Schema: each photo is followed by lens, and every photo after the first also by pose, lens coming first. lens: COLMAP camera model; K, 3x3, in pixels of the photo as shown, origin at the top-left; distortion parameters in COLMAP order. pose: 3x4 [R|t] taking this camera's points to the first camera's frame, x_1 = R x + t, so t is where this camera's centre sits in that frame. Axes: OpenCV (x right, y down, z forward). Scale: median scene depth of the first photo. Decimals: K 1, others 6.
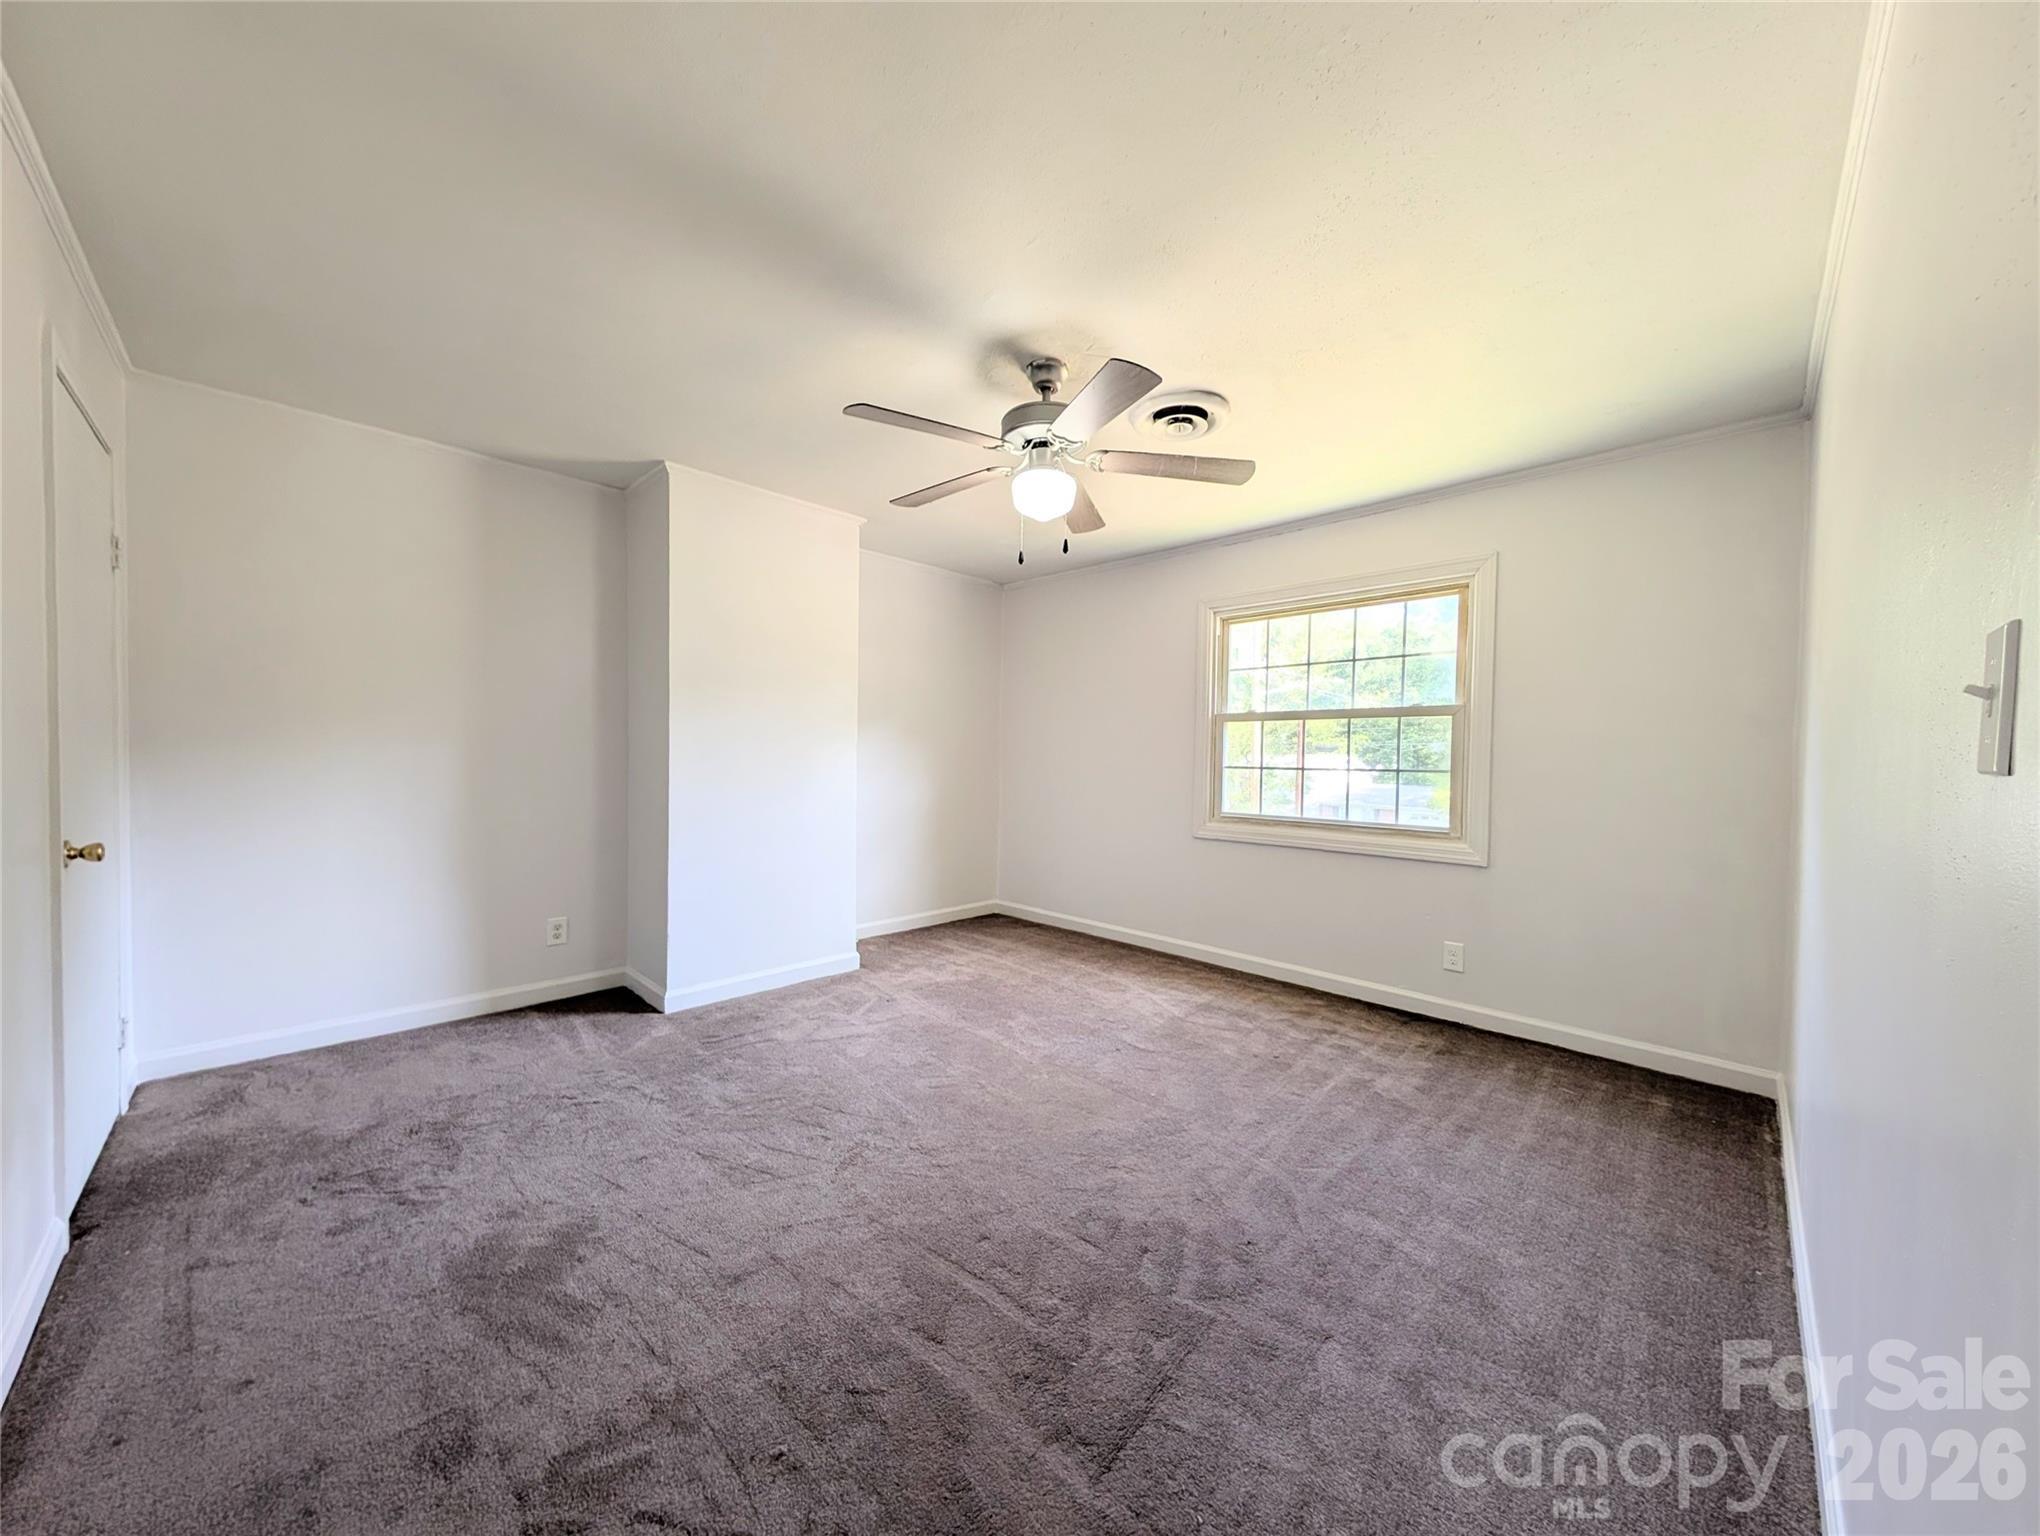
lens RADIAL K [[727.4, 0, 1011.5], [0, 727.4, 773.7], [0, 0, 1]] dist [-0.001372, 0.000140]
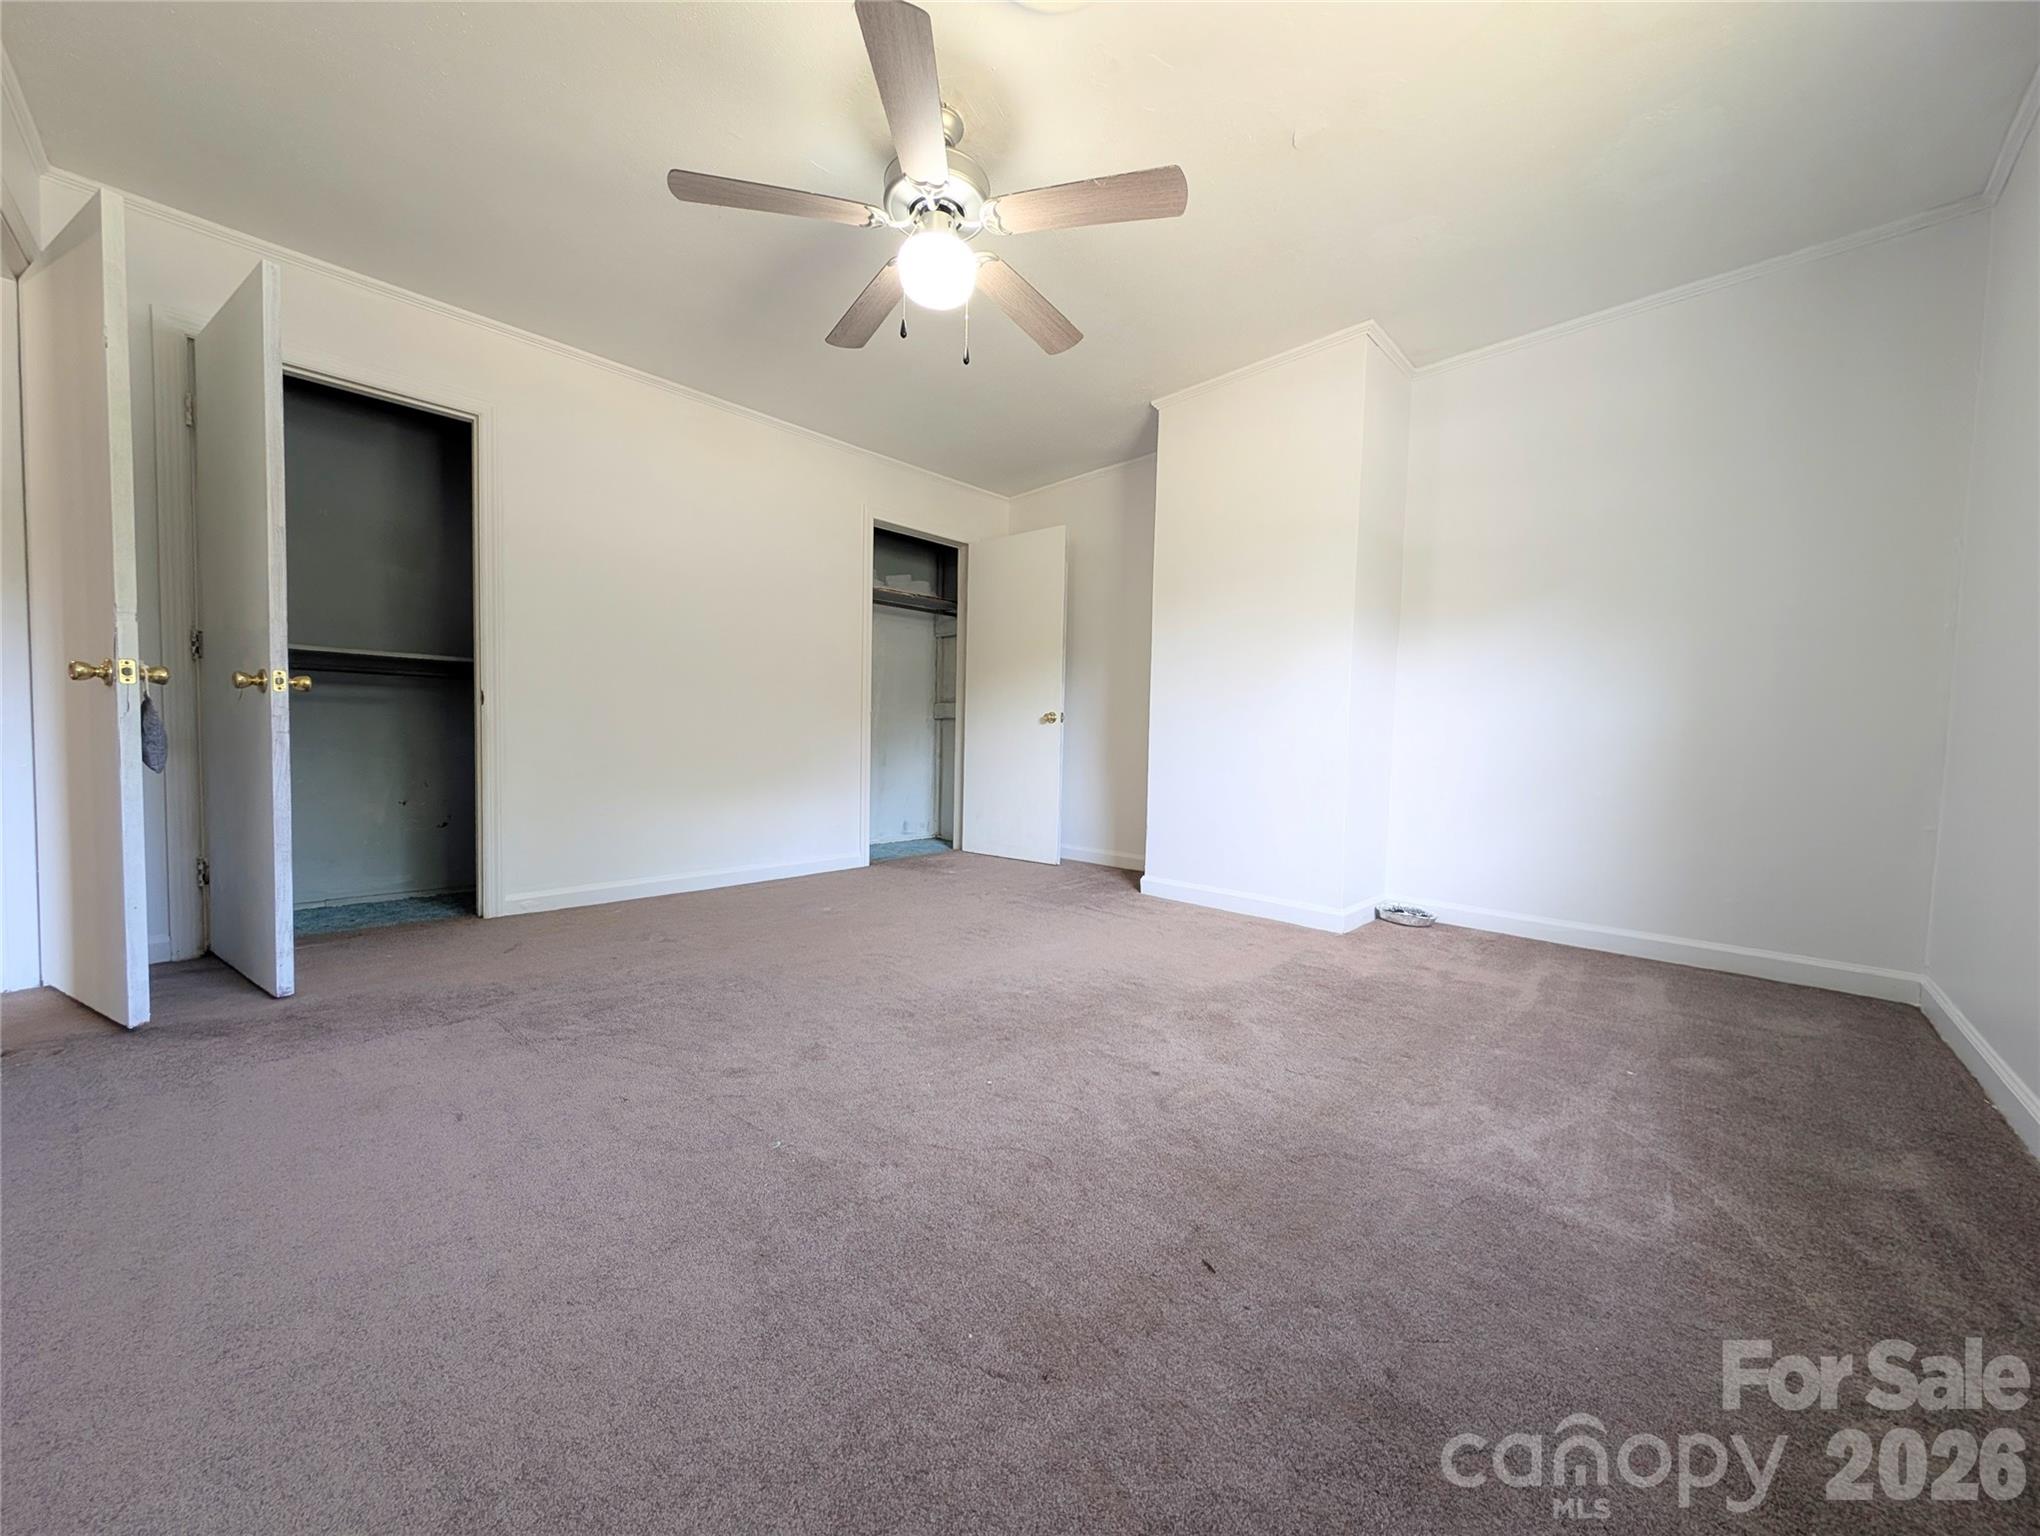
lens RADIAL K [[724.3, 0, 1016.9], [0, 724.3, 773.9], [0, 0, 1]] dist [0.015626, -0.006214]
pose [[0.011163, 0.035996, -0.999290, 0.541592], [-0.046849, 0.998273, 0.035436, 0.090679], [0.998840, 0.046420, 0.012830, 0.643616]]
